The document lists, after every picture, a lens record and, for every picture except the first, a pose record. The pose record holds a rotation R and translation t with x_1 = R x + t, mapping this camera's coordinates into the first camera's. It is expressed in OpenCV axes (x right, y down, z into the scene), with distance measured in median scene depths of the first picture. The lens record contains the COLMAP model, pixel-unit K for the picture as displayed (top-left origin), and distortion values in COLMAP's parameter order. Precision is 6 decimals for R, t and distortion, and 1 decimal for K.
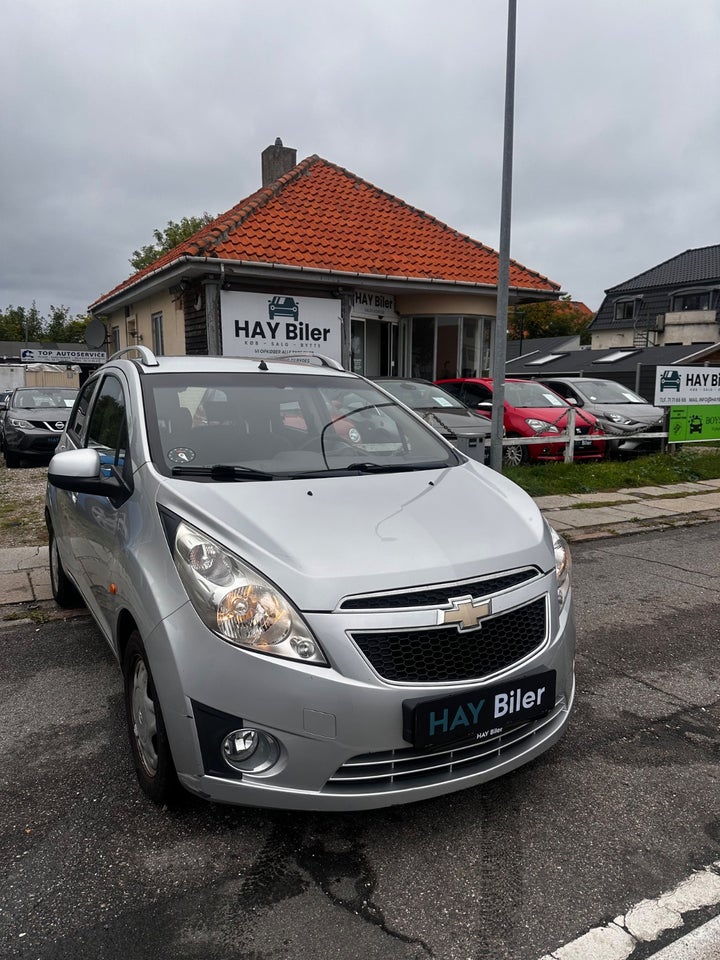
lens RADIAL K [[664.4, 0, 360.0], [0, 664.4, 480.0], [0, 0, 1]] dist [0.128410, -0.211138]
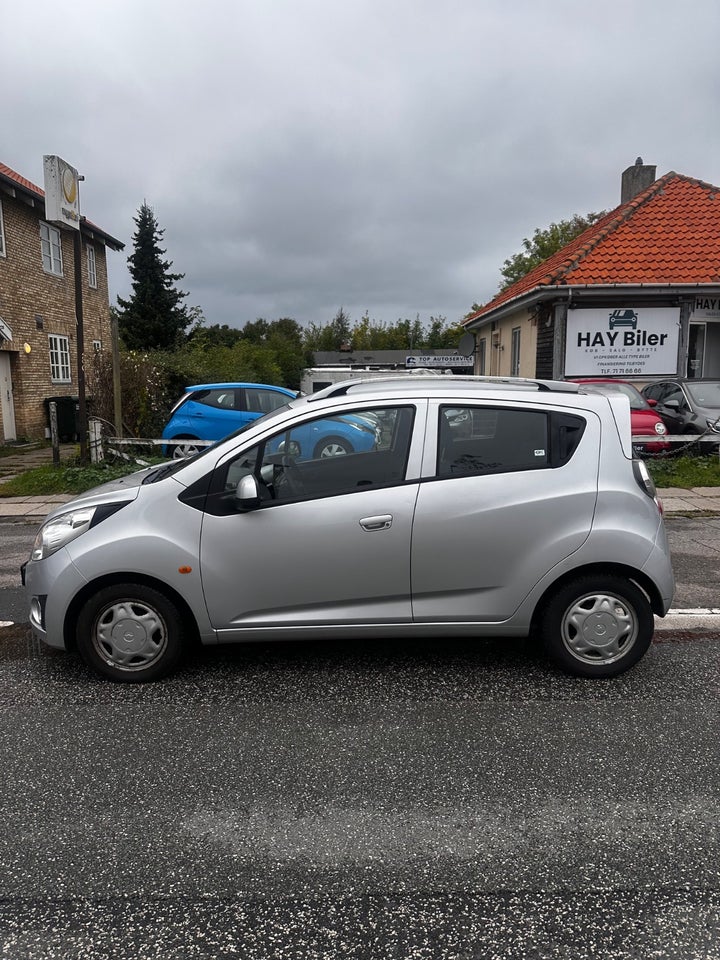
lens RADIAL K [[664.4, 0, 360.0], [0, 664.4, 480.0], [0, 0, 1]] dist [0.128410, -0.211138]
pose [[0.868586, 0.060615, -0.491817, 0.079920], [-0.058288, 0.998098, 0.020073, 0.023565], [0.492098, 0.011232, 0.870467, -0.231415]]
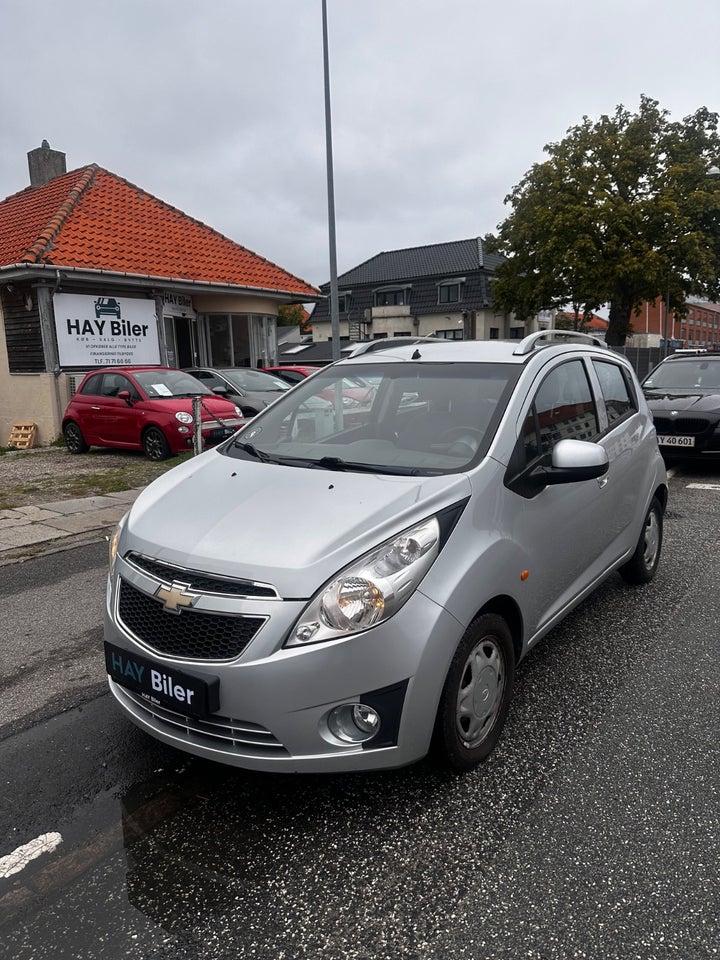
lens RADIAL K [[671.5, 0, 353.9], [0, 671.5, 493.5], [0, 0, 1]] dist [-0.008211, -0.006034]
pose [[0.916698, -0.099813, 0.386913, -0.194743], [0.085758, 0.994880, 0.053469, 0.028974], [-0.390269, -0.015834, 0.920565, -0.199477]]
